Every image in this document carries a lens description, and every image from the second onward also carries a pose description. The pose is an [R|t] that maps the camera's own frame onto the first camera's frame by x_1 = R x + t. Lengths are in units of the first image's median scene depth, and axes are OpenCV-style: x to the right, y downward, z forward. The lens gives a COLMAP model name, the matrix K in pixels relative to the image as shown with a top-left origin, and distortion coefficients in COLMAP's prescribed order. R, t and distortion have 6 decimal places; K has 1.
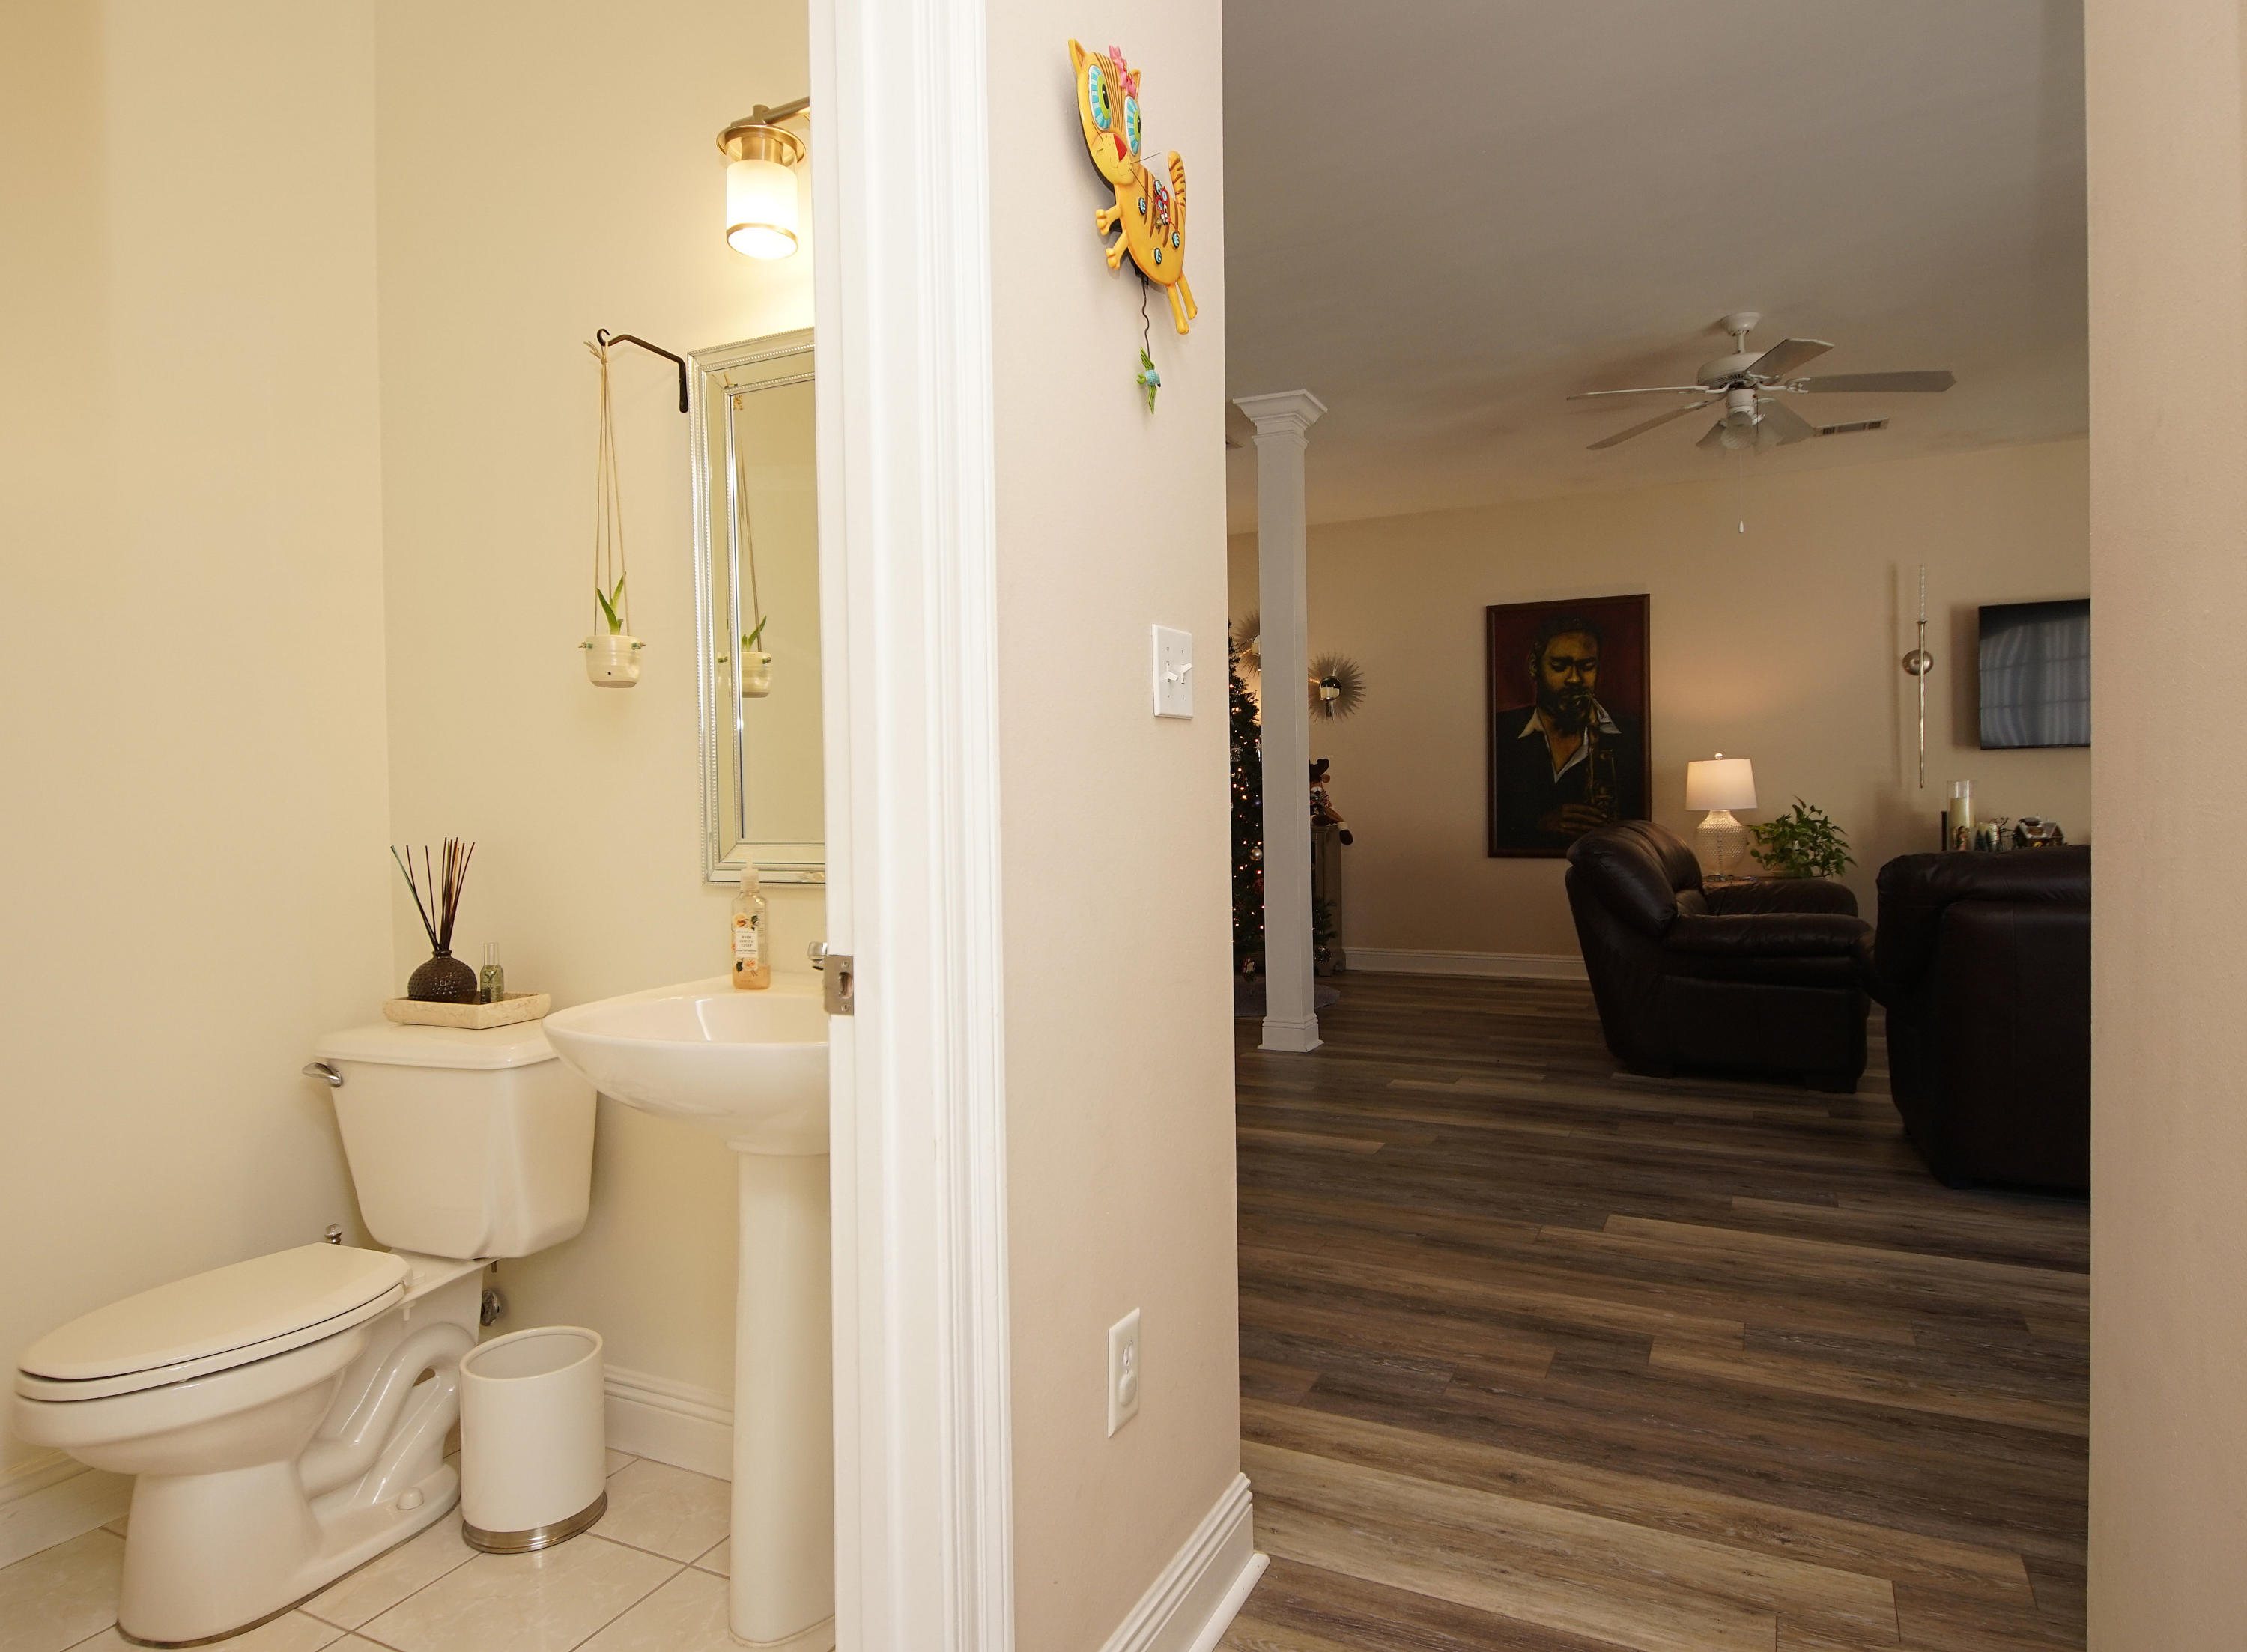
lens RADIAL K [[1382.4, 0, 1133.4], [0, 1382.4, 833.3], [0, 0, 1]] dist [0.033254, 0.001468]
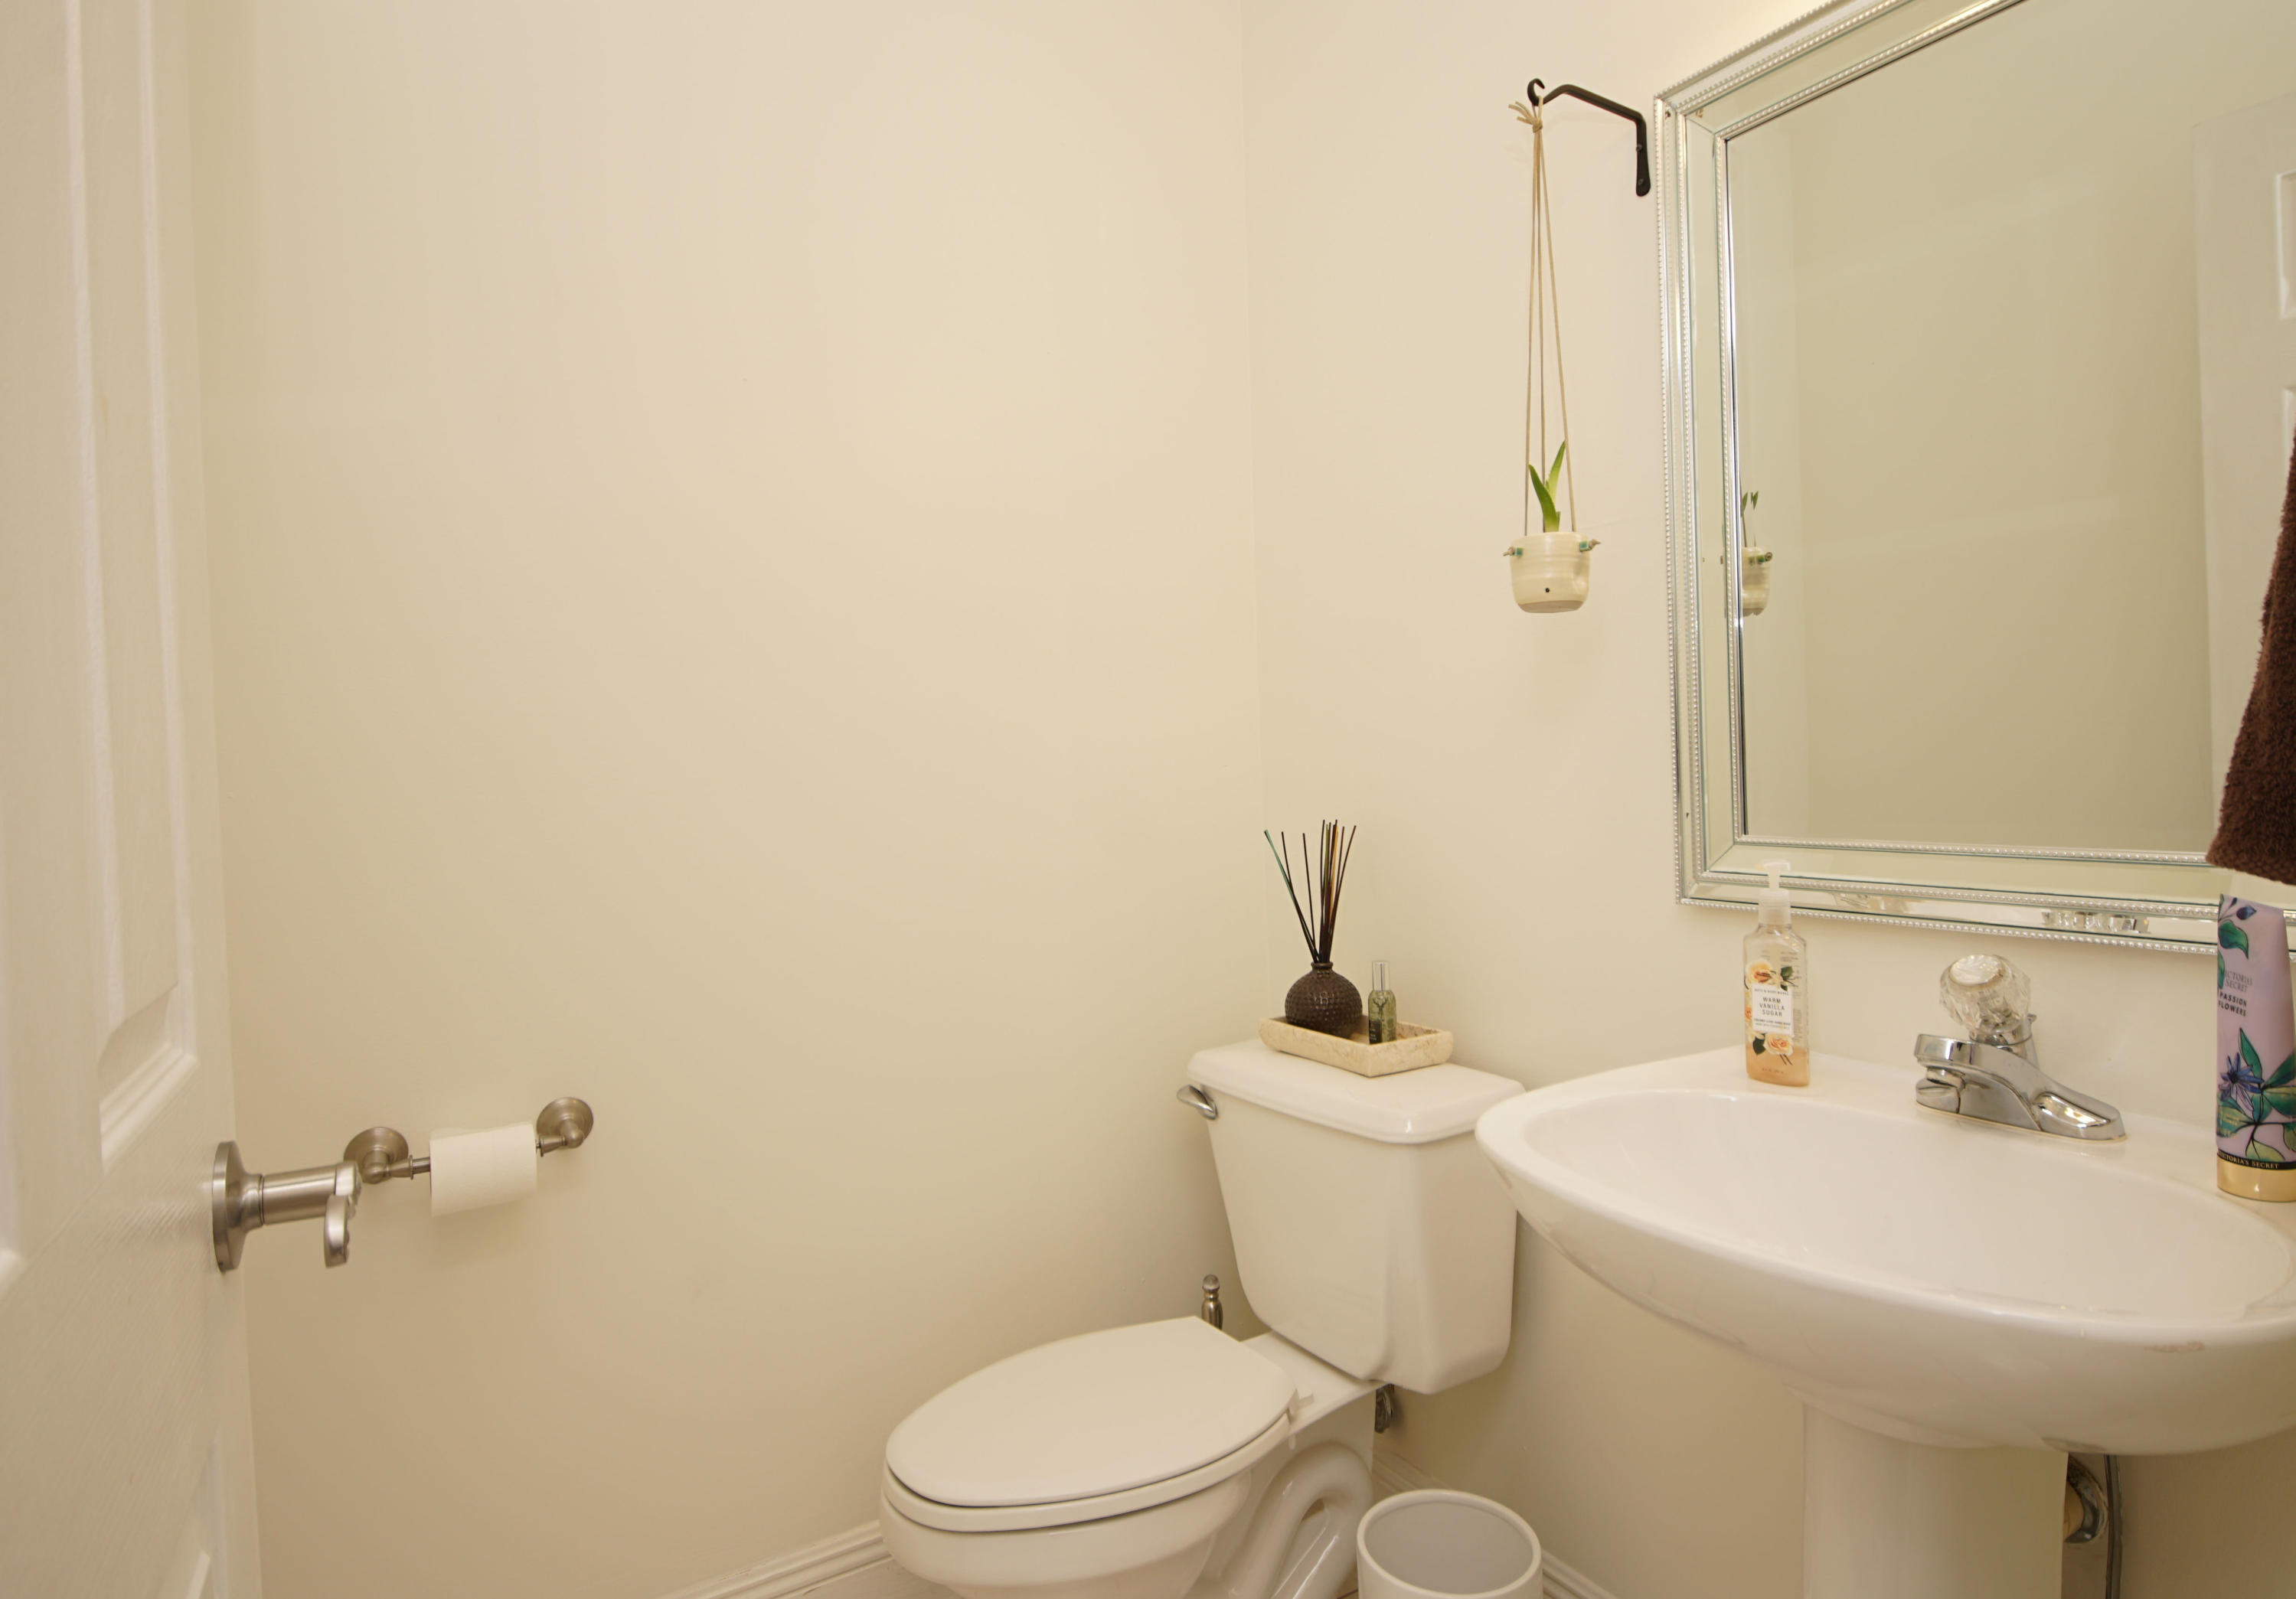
lens RADIAL K [[1356.0, 0, 1146.4], [0, 1356.0, 798.6], [0, 0, 1]] dist [0.002294, 0.000252]
pose [[0.840331, 0.001224, -0.542072, -0.171626], [0.011877, 0.999716, 0.020669, -0.028060], [0.541943, -0.023807, 0.840078, 0.318425]]
